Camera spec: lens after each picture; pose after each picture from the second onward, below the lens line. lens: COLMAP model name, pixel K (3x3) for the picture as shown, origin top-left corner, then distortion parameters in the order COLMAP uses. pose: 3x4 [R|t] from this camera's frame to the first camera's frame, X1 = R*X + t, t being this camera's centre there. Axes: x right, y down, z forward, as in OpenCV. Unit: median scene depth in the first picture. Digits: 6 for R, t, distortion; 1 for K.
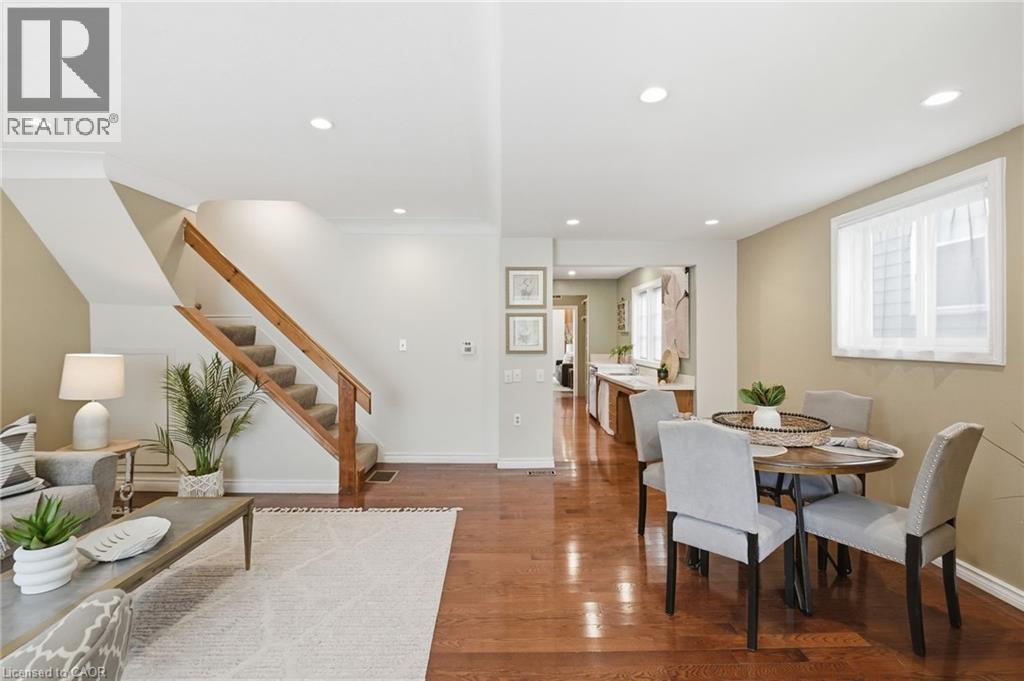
lens RADIAL K [[464.9, 0, 508.1], [0, 464.9, 340.2], [0, 0, 1]] dist [-0.002621, -0.001302]
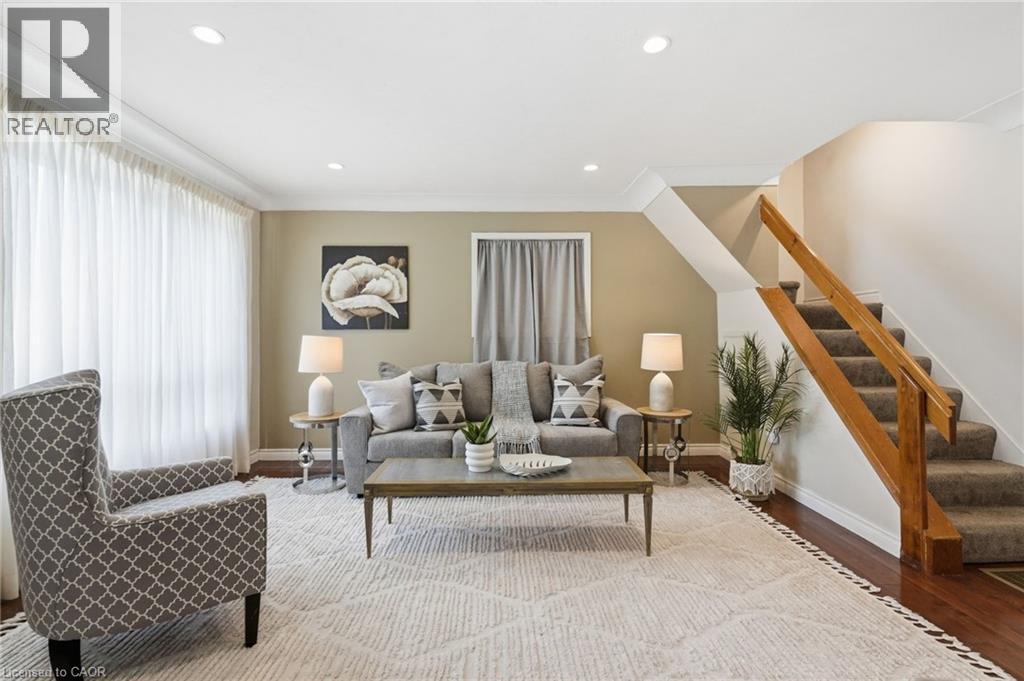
lens RADIAL K [[468.8, 0, 508.2], [0, 468.8, 328.4], [0, 0, 1]] dist [-0.000800, -0.000540]
pose [[0.006936, -0.018050, -0.999813, 0.303808], [-0.001737, 0.999835, -0.018063, 0.035217], [0.999974, 0.001862, 0.006903, 0.527198]]
